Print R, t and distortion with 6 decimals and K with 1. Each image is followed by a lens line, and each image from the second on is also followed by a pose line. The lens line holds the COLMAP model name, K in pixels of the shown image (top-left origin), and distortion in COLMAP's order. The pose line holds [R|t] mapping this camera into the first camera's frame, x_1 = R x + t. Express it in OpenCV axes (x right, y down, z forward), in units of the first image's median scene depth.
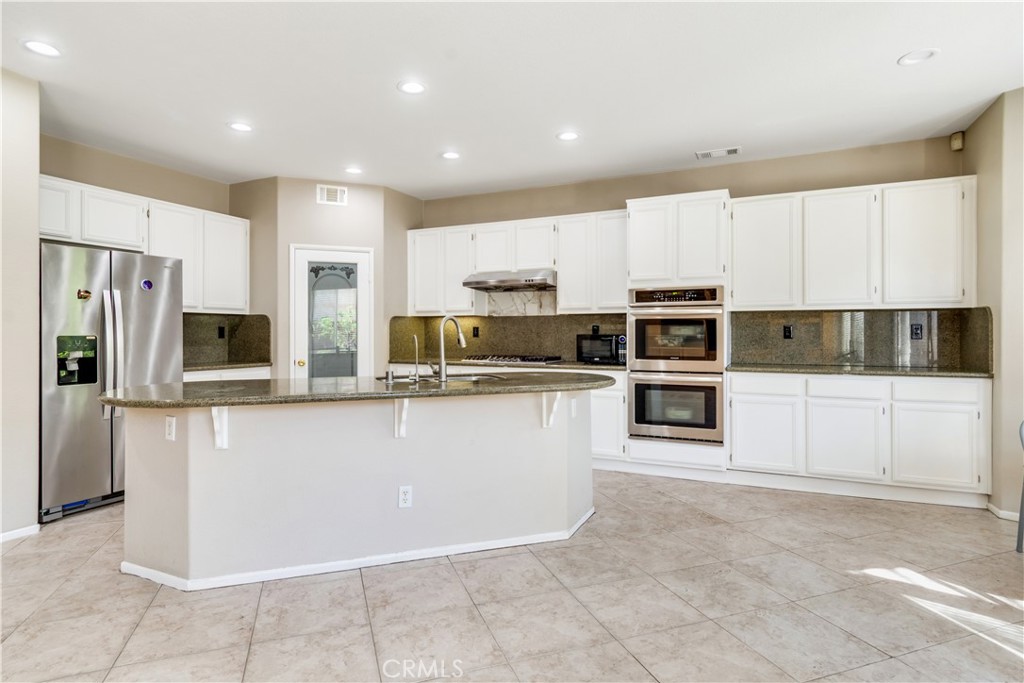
lens RADIAL K [[542.2, 0, 513.4], [0, 542.2, 337.7], [0, 0, 1]] dist [0.001654, -0.000990]
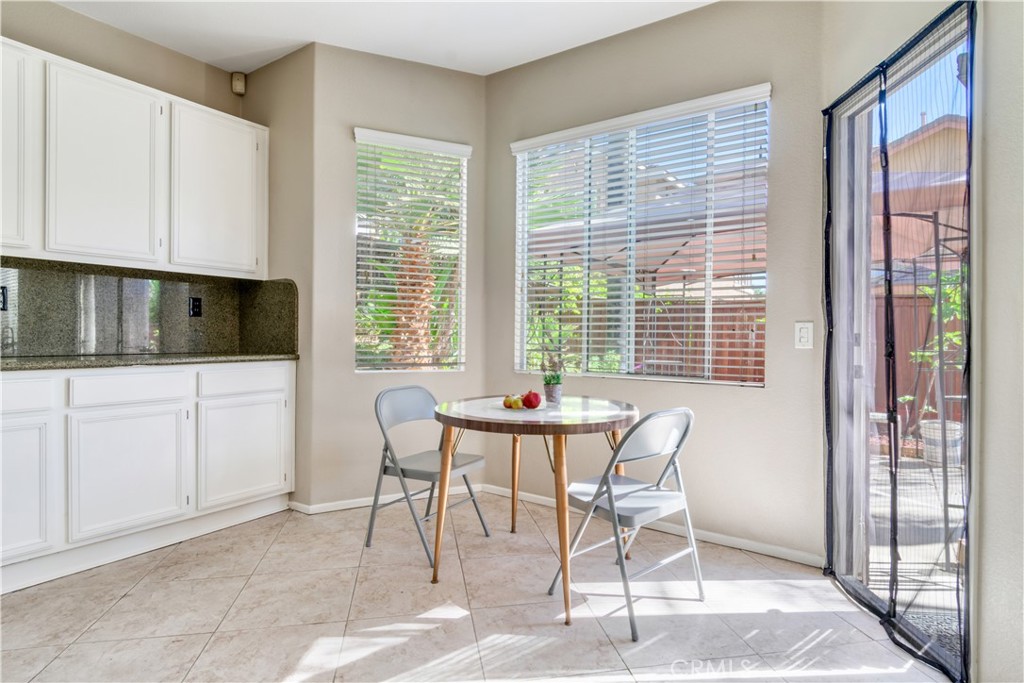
lens RADIAL K [[542.2, 0, 513.5], [0, 542.2, 338.6], [0, 0, 1]] dist [0.001654, -0.000990]
pose [[0.174042, -0.002603, 0.984735, 0.055626], [0.000356, 0.999997, 0.002580, 0.029654], [-0.984738, -0.000099, 0.174042, 0.390946]]
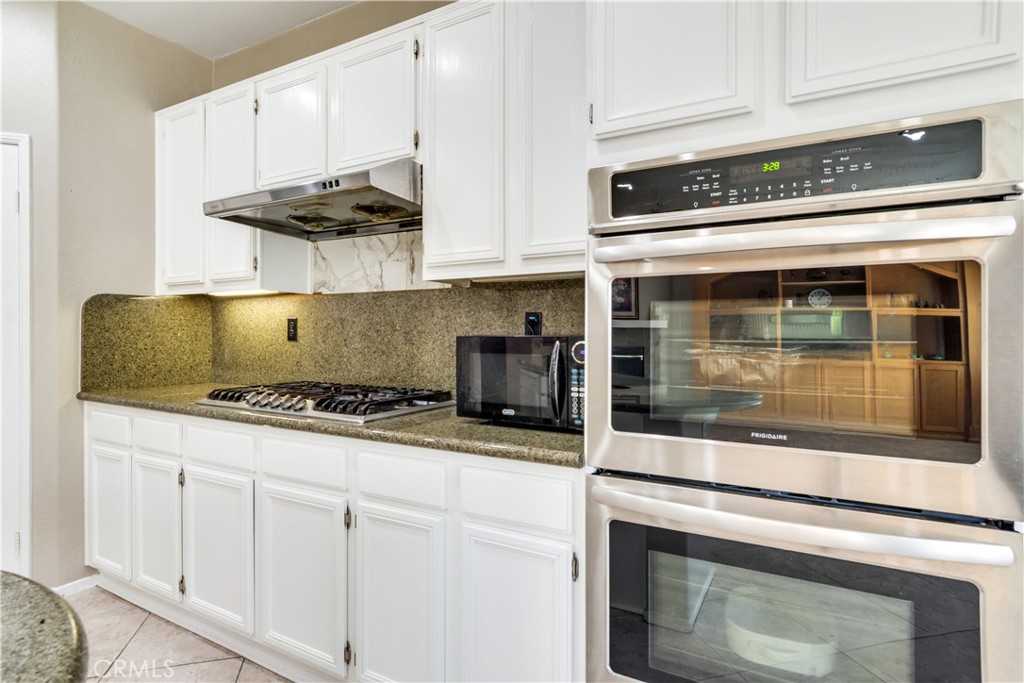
lens RADIAL K [[542.2, 0, 510.2], [0, 542.2, 339.1], [0, 0, 1]] dist [0.001654, -0.000990]
pose [[0.996552, 0.002040, -0.082951, 0.195871], [-0.001794, 0.999994, 0.003031, -0.005361], [0.082957, -0.002871, 0.996549, 0.725229]]
